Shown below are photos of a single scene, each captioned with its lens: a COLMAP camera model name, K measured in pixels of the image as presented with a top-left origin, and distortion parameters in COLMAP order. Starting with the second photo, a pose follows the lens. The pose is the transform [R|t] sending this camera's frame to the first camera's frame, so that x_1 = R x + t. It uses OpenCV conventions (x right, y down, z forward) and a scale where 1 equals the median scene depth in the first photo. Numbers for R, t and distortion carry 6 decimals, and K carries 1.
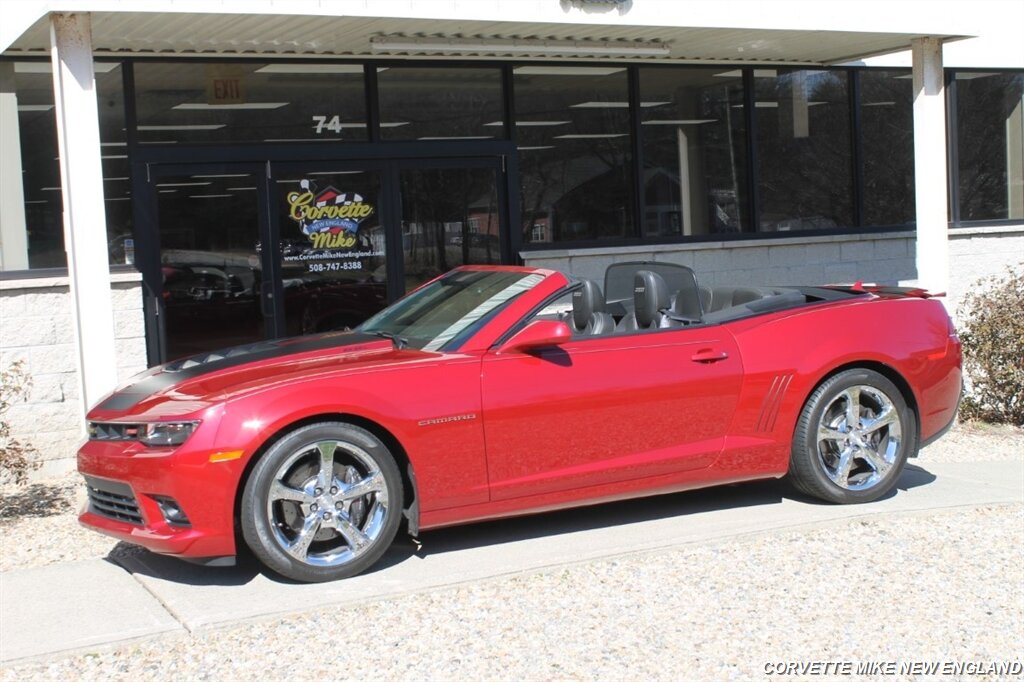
lens RADIAL K [[1451.6, 0, 512.0], [0, 1451.6, 341.0], [0, 0, 1]] dist [-0.041896, 0.075645]
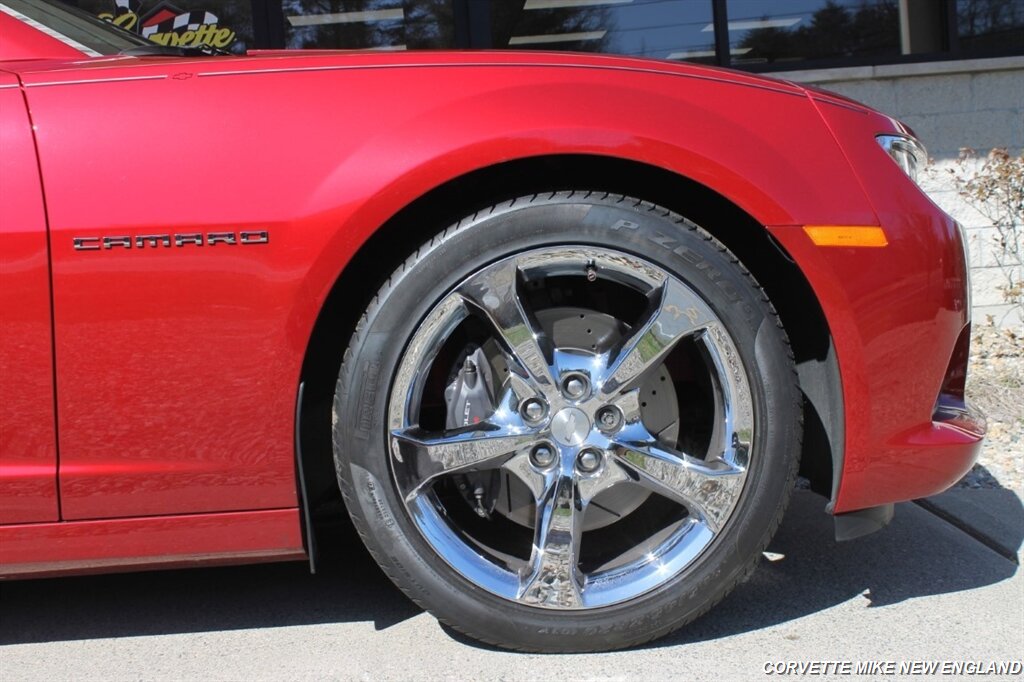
lens RADIAL K [[1301.5, 0, 512.0], [0, 1301.5, 341.0], [0, 0, 1]] dist [-0.045103, -0.024021]
pose [[0.917423, 0.007567, -0.397842, 0.250872], [0.005560, 0.999478, 0.031832, 0.027330], [0.397875, -0.031415, 0.916901, 0.535809]]
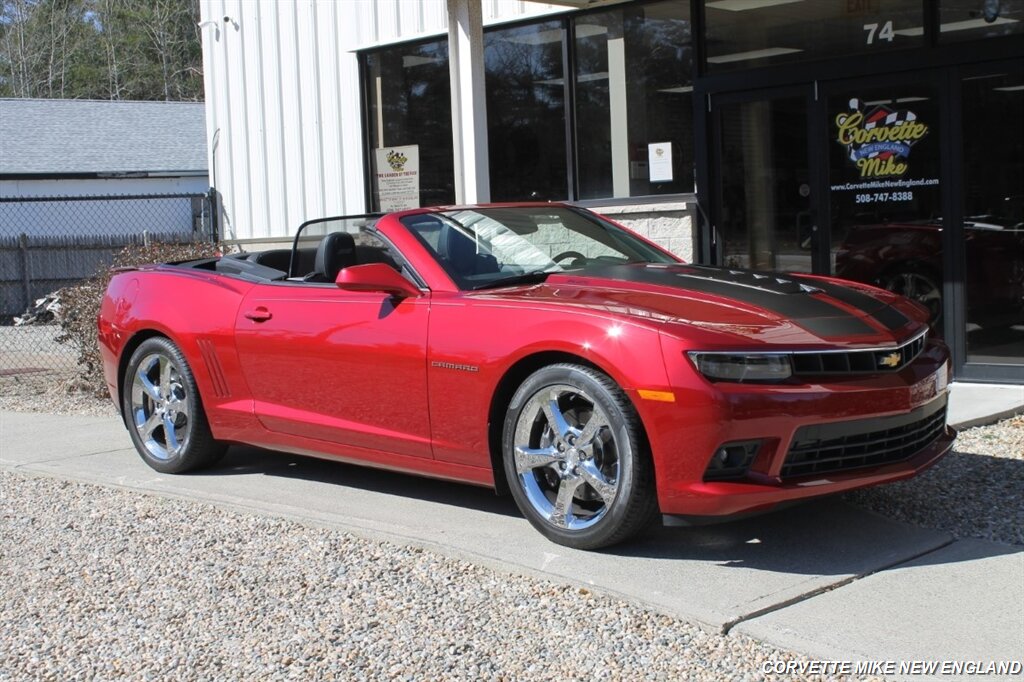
lens RADIAL K [[1451.6, 0, 512.0], [0, 1451.6, 341.0], [0, 0, 1]] dist [-0.041896, 0.075645]
pose [[0.315523, 0.106349, -0.942940, 0.644634], [-0.042032, 0.994291, 0.098076, -0.042205], [0.947987, 0.008688, 0.318192, 0.524047]]
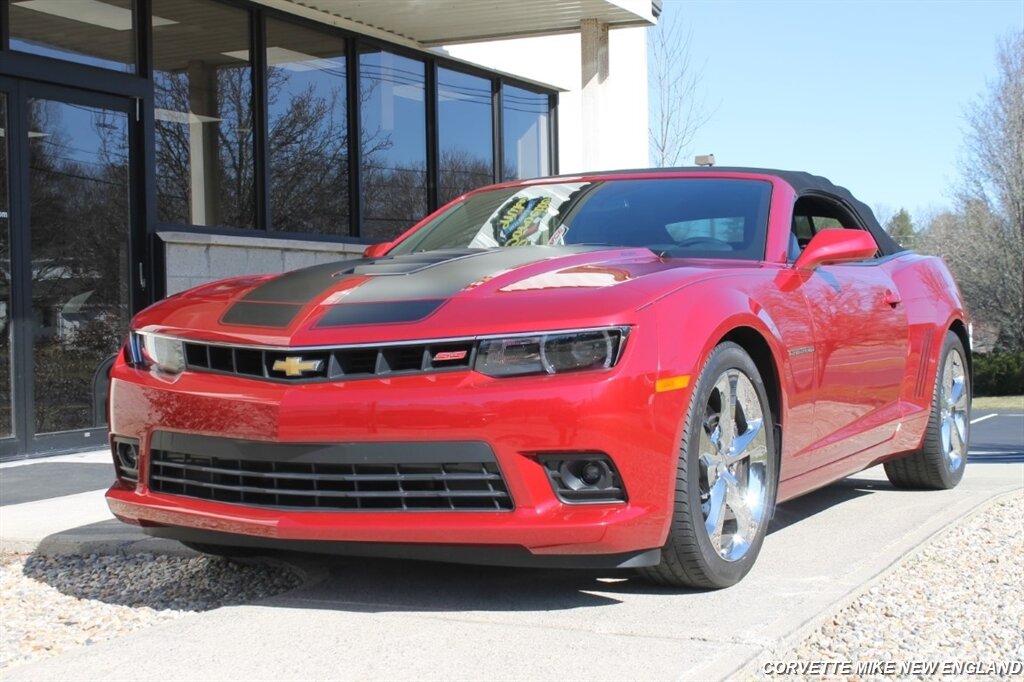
lens RADIAL K [[1623.5, 0, 512.0], [0, 1623.5, 341.0], [0, 0, 1]] dist [-0.020779, 0.138707]
pose [[0.792648, 0.026413, 0.609108, -0.373795], [0.023019, 0.997052, -0.073191, 0.061191], [-0.609245, 0.072036, 0.789703, 0.271956]]
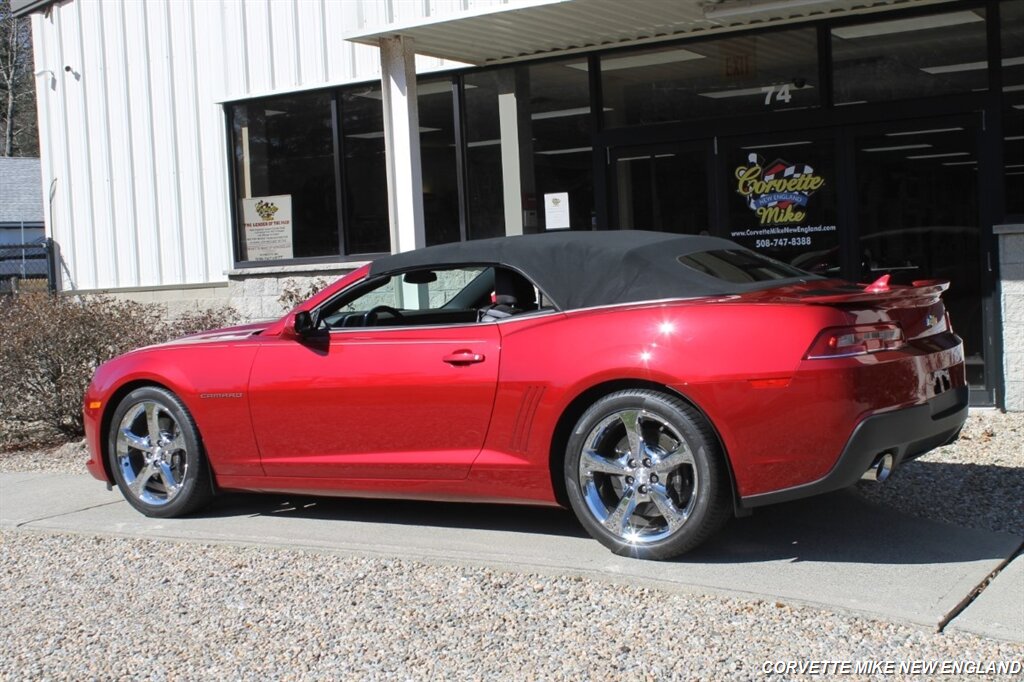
lens RADIAL K [[1386.1, 0, 512.0], [0, 1386.1, 341.0], [0, 0, 1]] dist [-0.043388, 0.031889]
pose [[0.534540, 0.066877, -0.842493, 0.569296], [-0.034768, 0.997760, 0.057143, -0.032735], [0.844428, -0.001253, 0.535668, 0.363334]]
